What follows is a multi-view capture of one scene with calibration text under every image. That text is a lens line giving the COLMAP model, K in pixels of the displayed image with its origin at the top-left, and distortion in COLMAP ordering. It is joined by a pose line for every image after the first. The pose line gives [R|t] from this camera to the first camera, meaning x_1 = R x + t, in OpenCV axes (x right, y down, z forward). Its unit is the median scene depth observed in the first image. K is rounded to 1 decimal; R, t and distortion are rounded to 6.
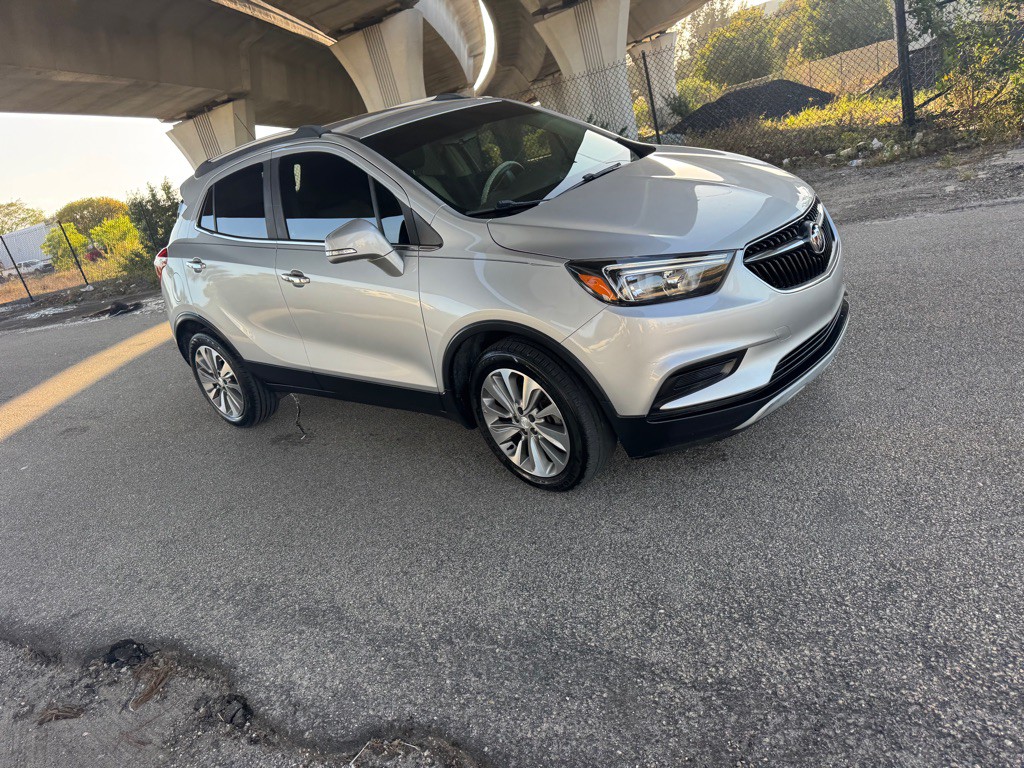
lens RADIAL K [[727.3, 0, 504.9], [0, 727.3, 383.5], [0, 0, 1]] dist [0.026853, -0.031075]
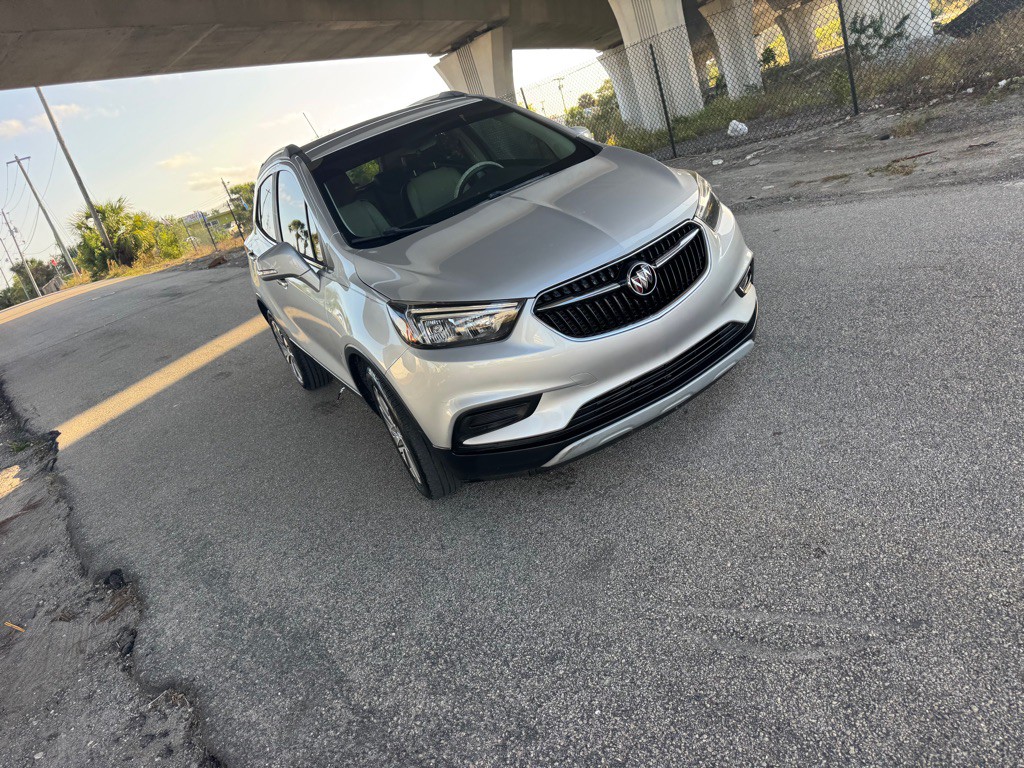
lens RADIAL K [[727.3, 0, 516.4], [0, 727.3, 377.1], [0, 0, 1]] dist [0.026853, -0.031075]
pose [[0.936503, 0.068186, -0.343965, 0.547709], [-0.031729, 0.993366, 0.110531, -0.153702], [0.349220, -0.092599, 0.932454, 0.040173]]
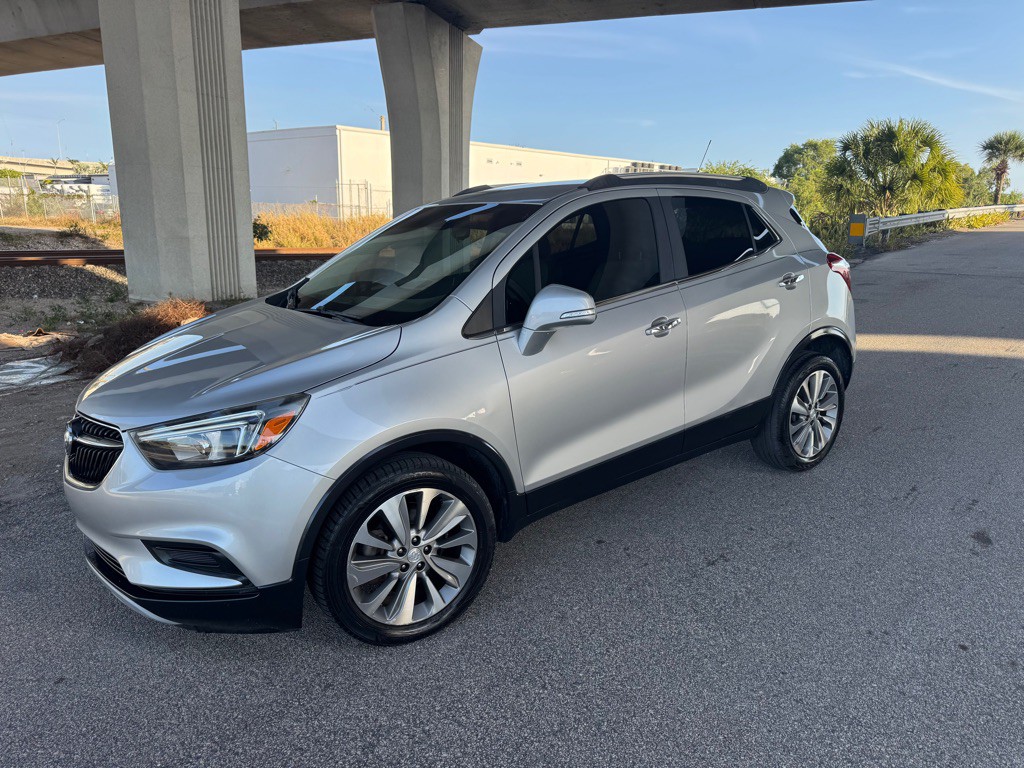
lens RADIAL K [[727.3, 0, 517.2], [0, 727.3, 390.8], [0, 0, 1]] dist [0.026853, -0.031075]
pose [[-0.202369, 0.470512, -0.858875, 0.983092], [-0.271801, 0.815580, 0.510836, -0.799805], [0.940835, 0.336821, -0.037163, 1.406688]]
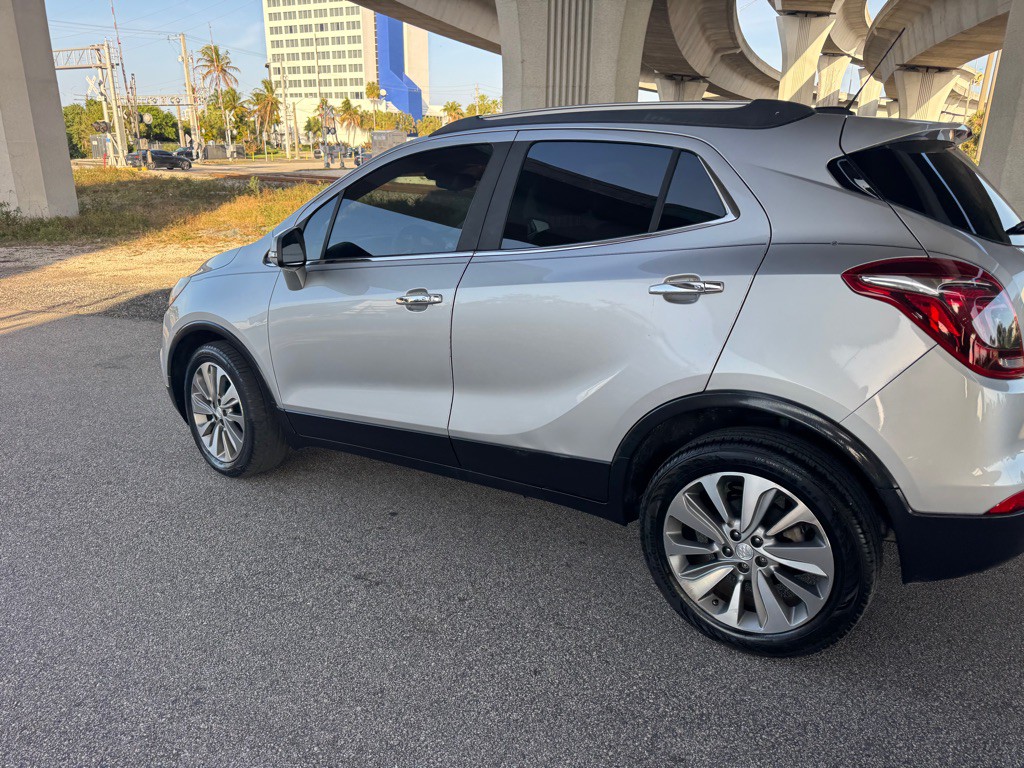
lens RADIAL K [[727.3, 0, 517.4], [0, 727.3, 376.6], [0, 0, 1]] dist [0.026853, -0.031075]
pose [[-0.965461, 0.259727, -0.020665, -0.073352], [0.197787, 0.782221, 0.590771, -0.820530], [0.169604, 0.566279, -0.806575, 2.314685]]
